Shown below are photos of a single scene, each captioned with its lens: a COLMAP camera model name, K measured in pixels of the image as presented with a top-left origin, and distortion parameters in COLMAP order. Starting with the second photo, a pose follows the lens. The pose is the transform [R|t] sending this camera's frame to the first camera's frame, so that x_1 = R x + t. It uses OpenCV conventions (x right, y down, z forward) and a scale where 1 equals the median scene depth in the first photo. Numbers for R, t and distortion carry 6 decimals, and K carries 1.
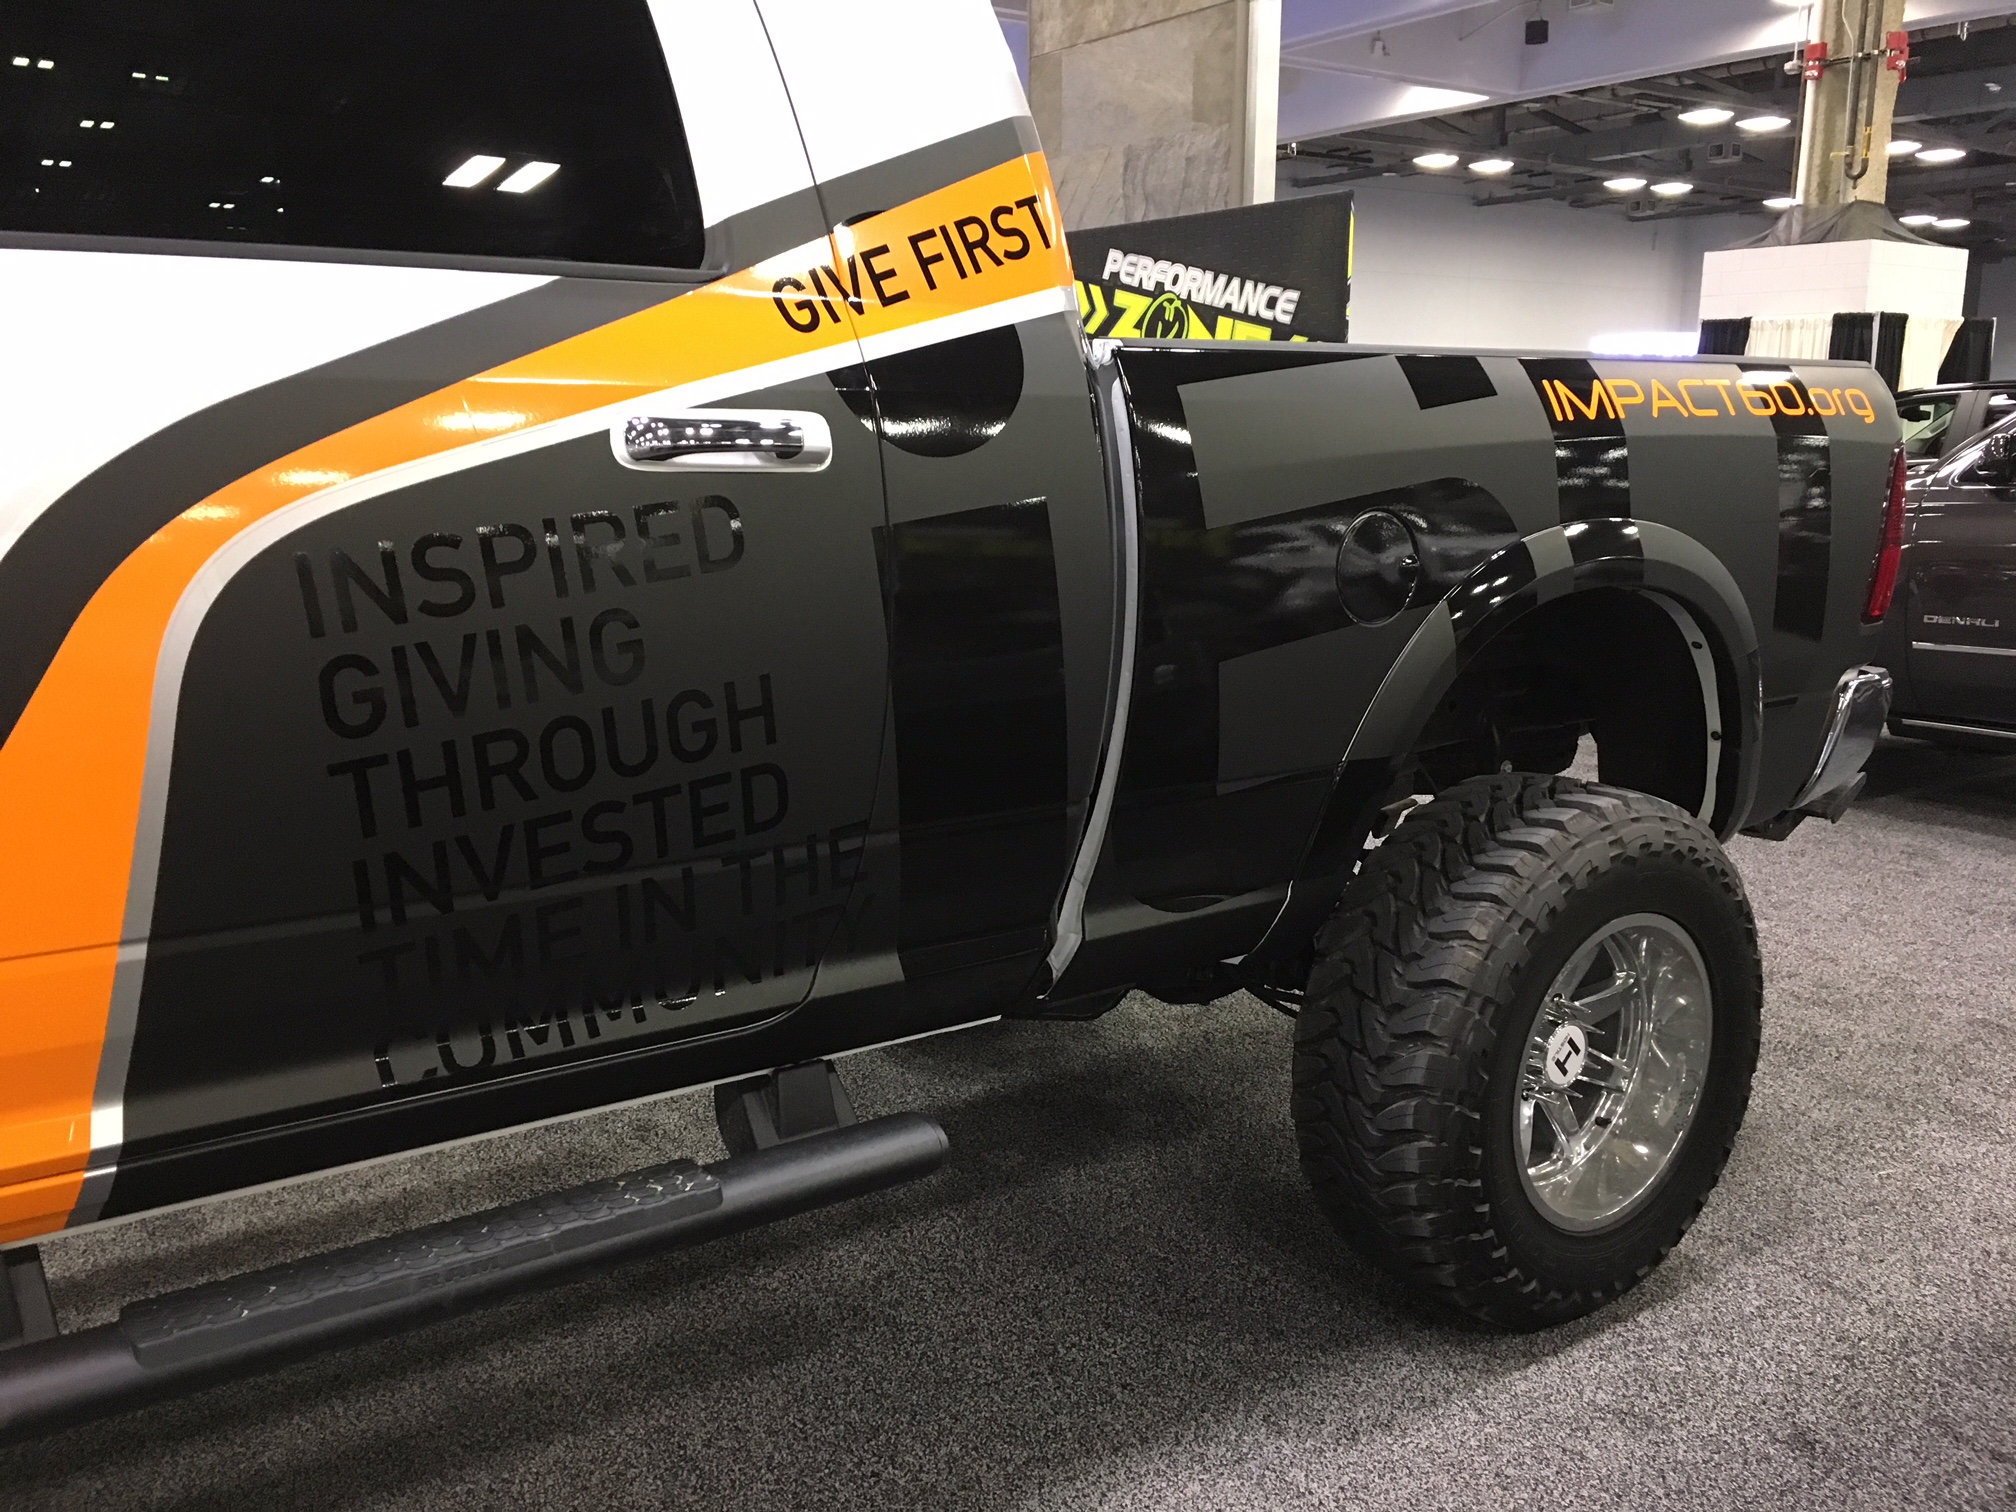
lens RADIAL K [[1734.7, 0, 1008.0], [0, 1734.7, 756.0], [0, 0, 1]] dist [0.088389, -0.131631]
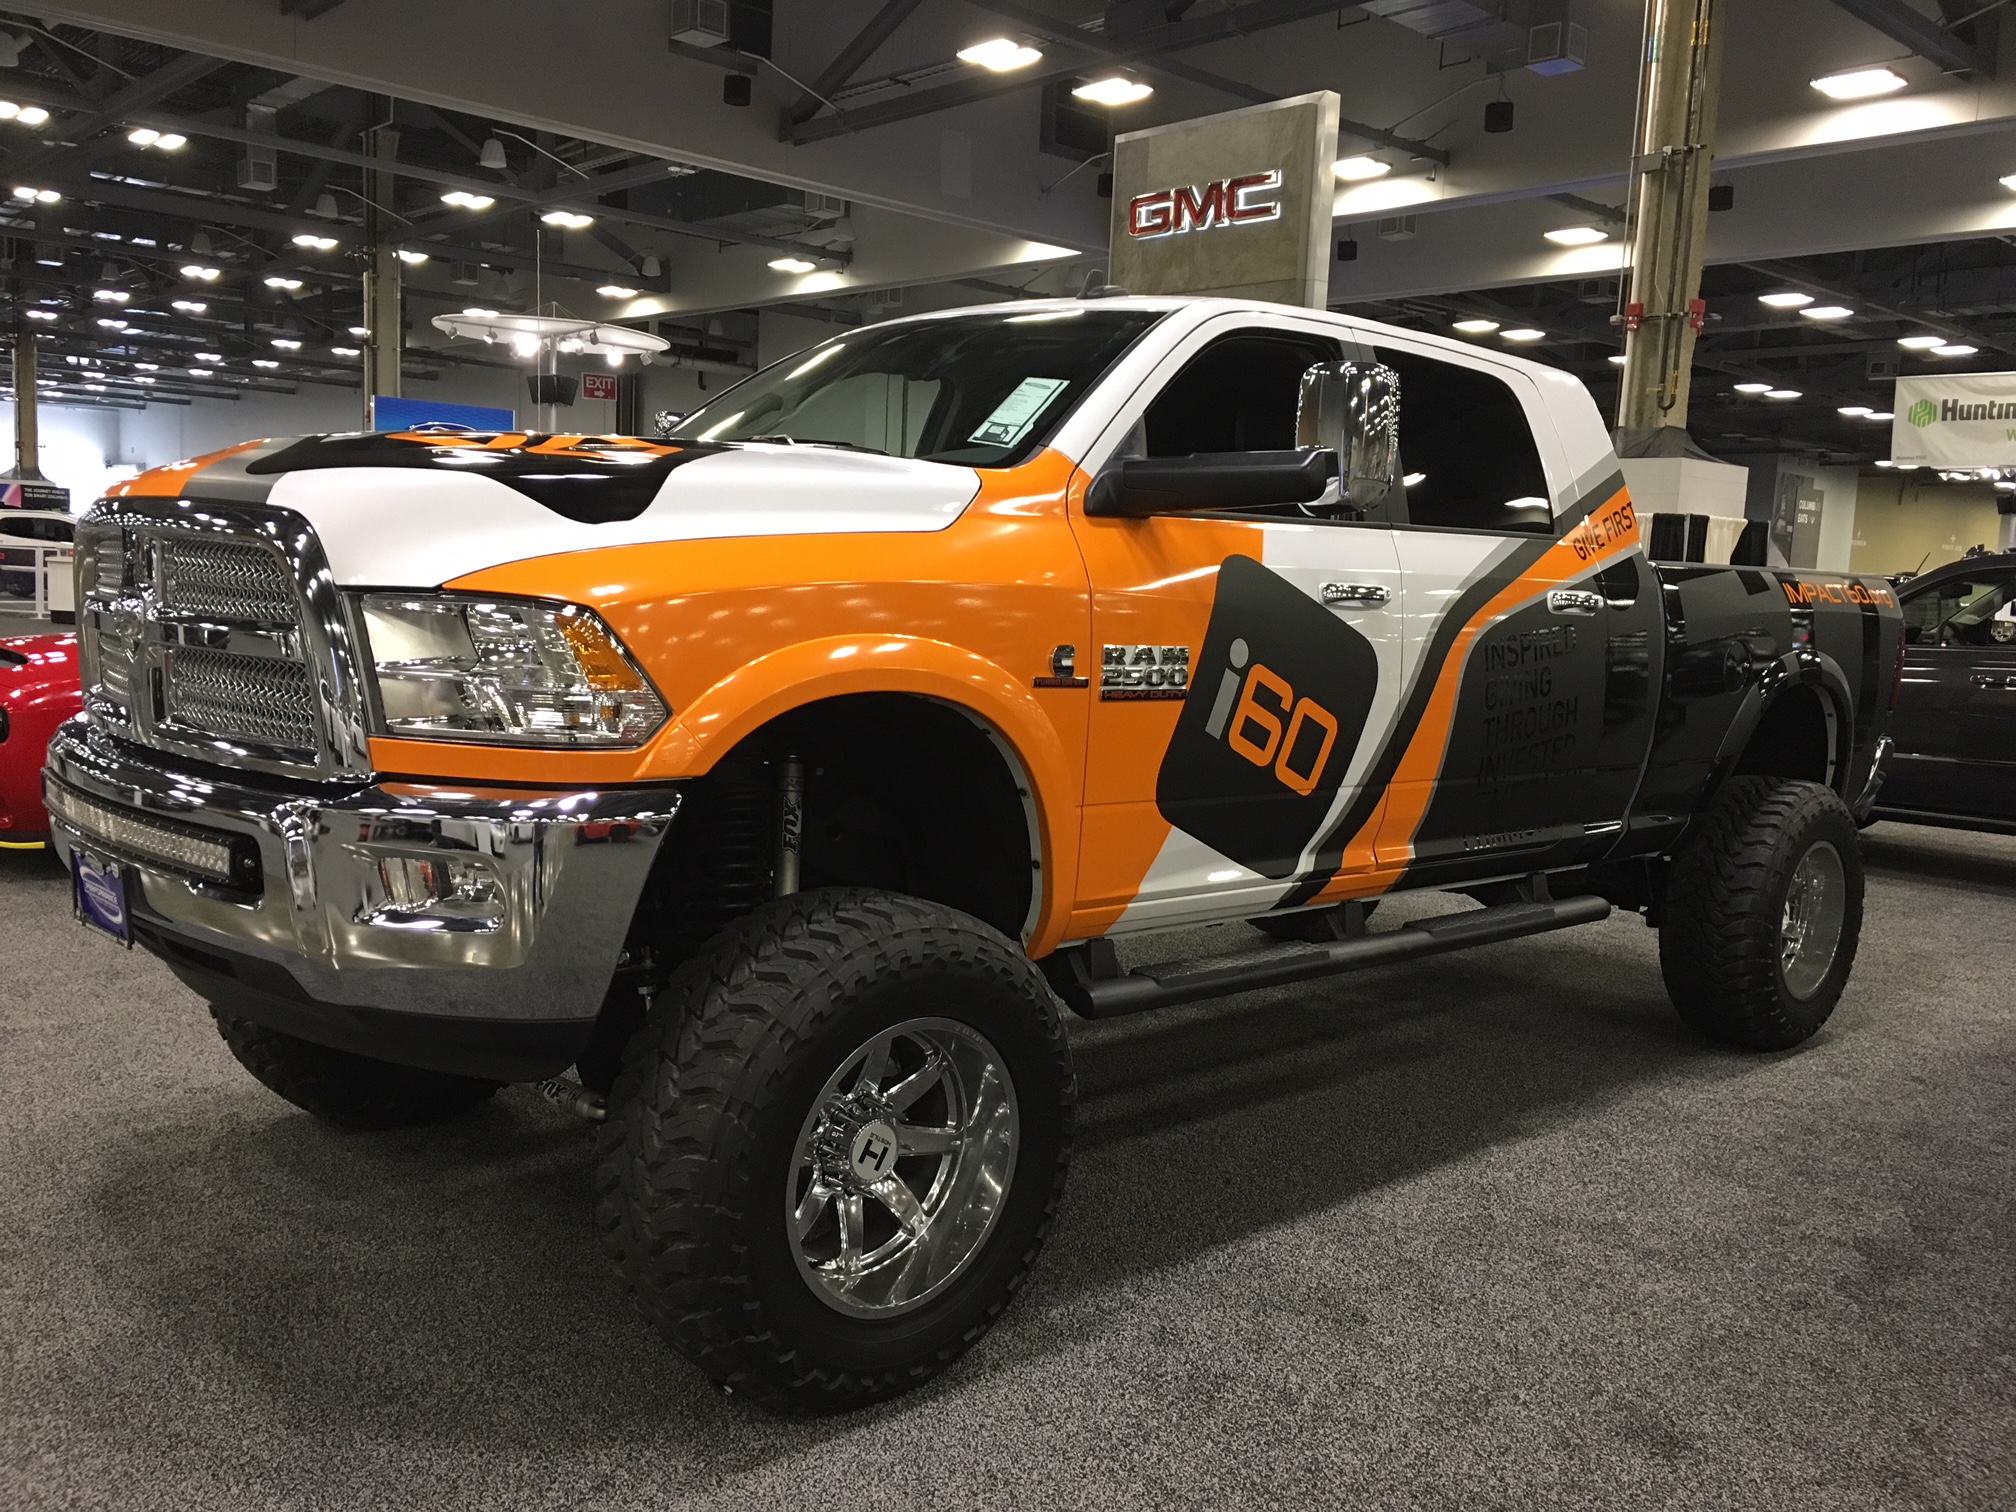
lens RADIAL K [[1734.7, 0, 1008.0], [0, 1734.7, 756.0], [0, 0, 1]] dist [0.088389, -0.131631]
pose [[0.989669, 0.024577, 0.141249, -0.889167], [-0.013287, 0.996680, -0.080324, 0.170772], [-0.142754, 0.077617, 0.986710, -0.913846]]
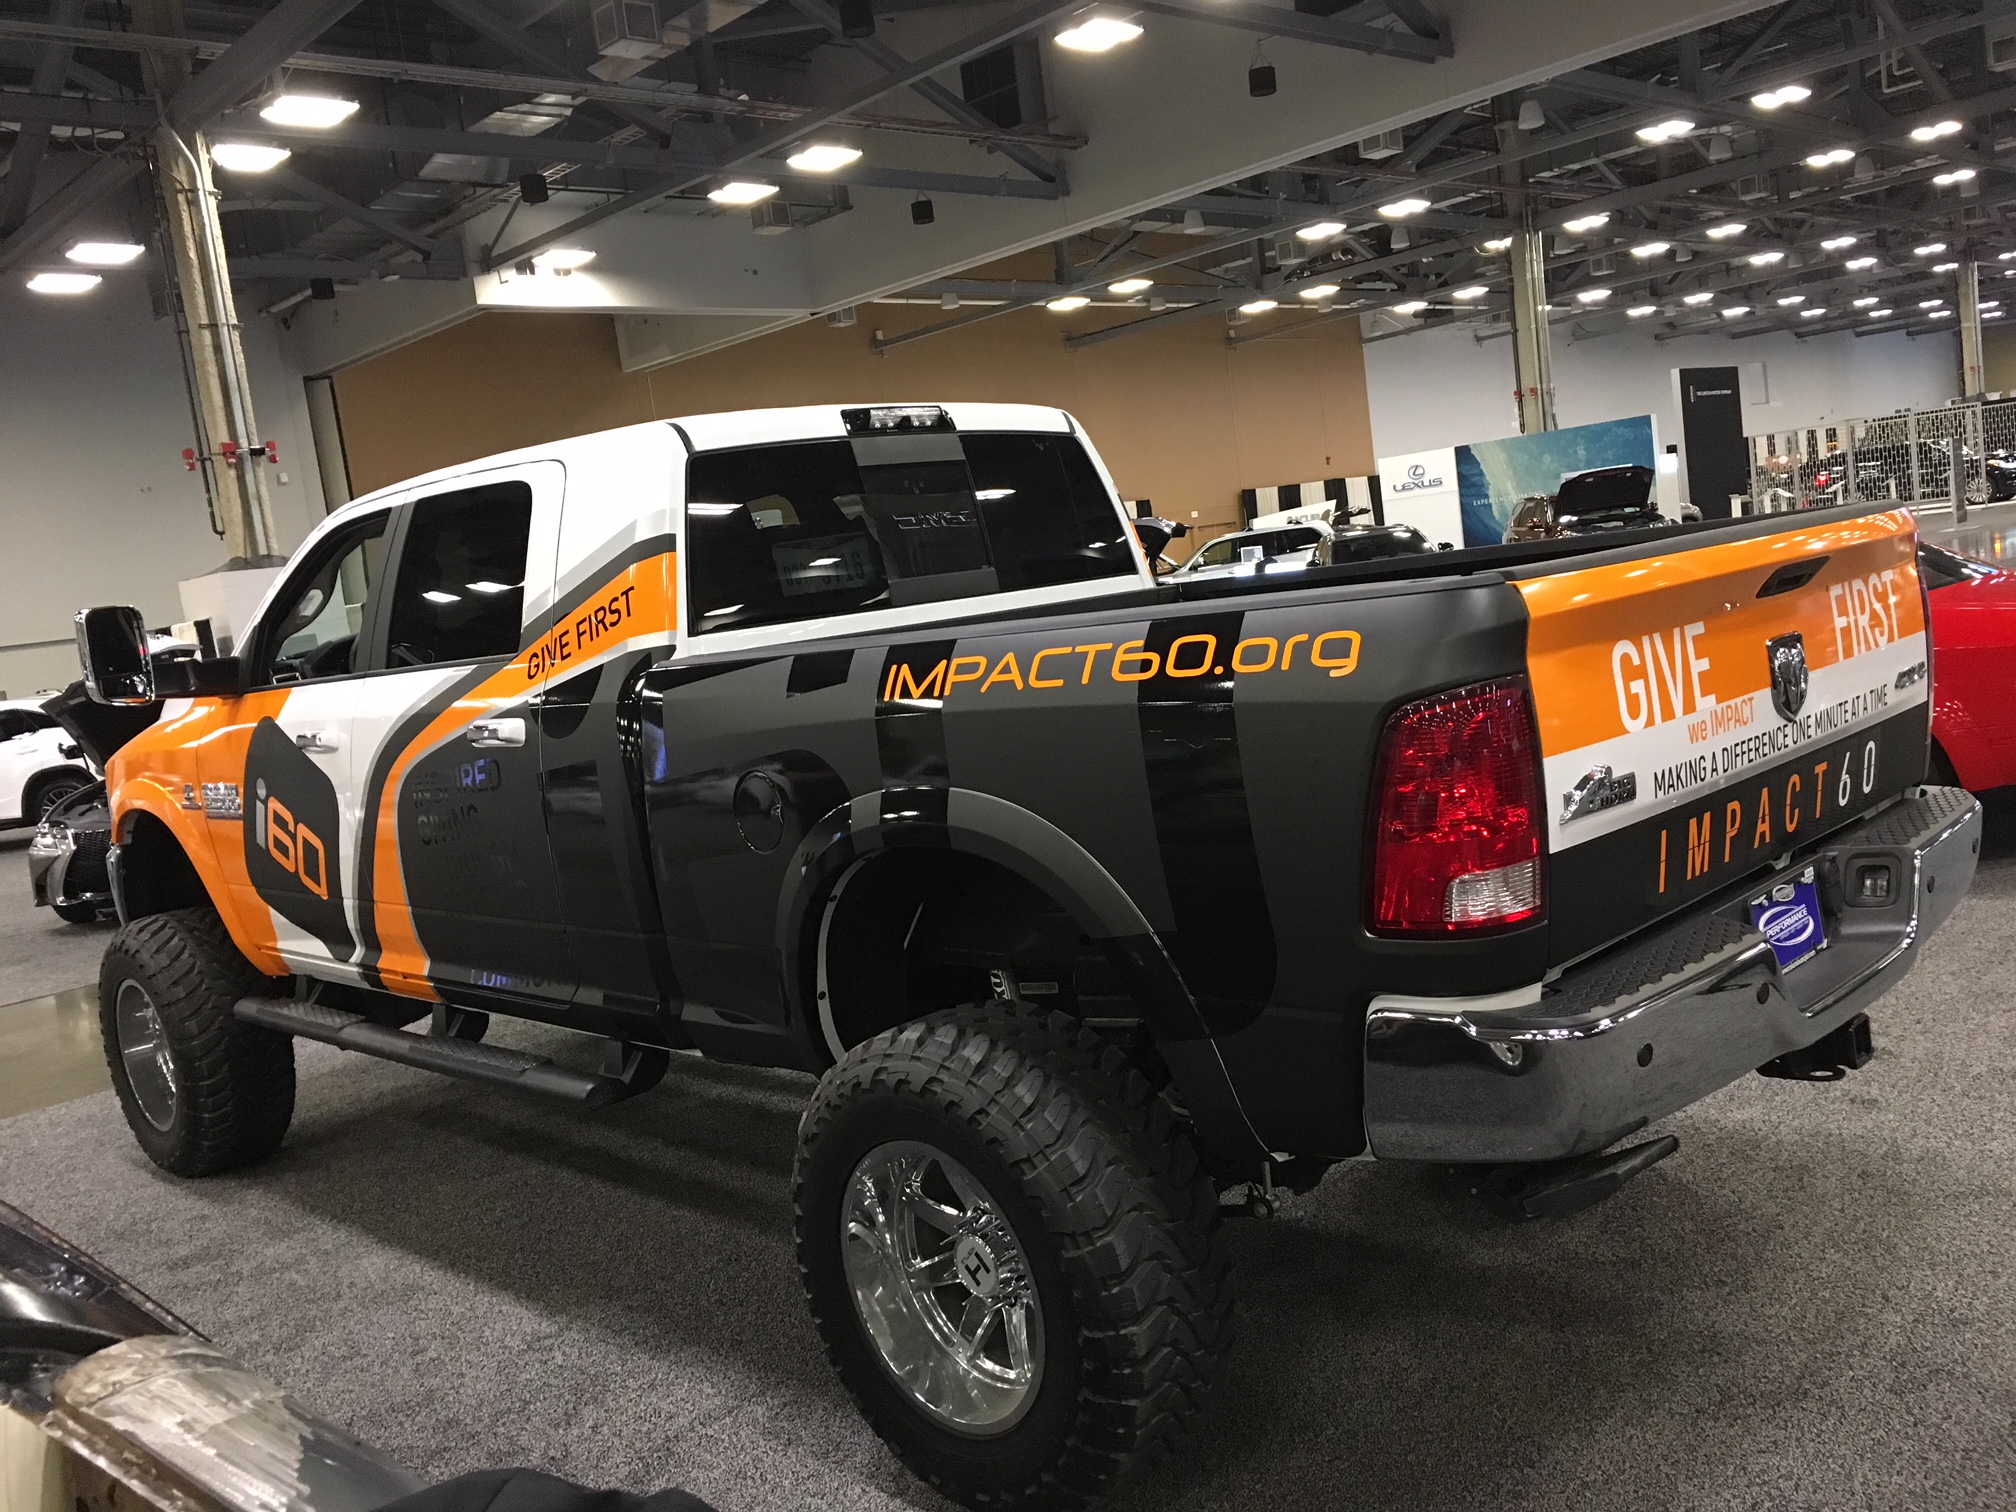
lens RADIAL K [[1734.7, 0, 1008.0], [0, 1734.7, 756.0], [0, 0, 1]] dist [0.088389, -0.131631]
pose [[0.149233, 0.080577, -0.985514, 1.433516], [-0.060863, 0.995533, 0.072180, -0.236546], [0.986927, 0.049209, 0.153470, 0.875803]]
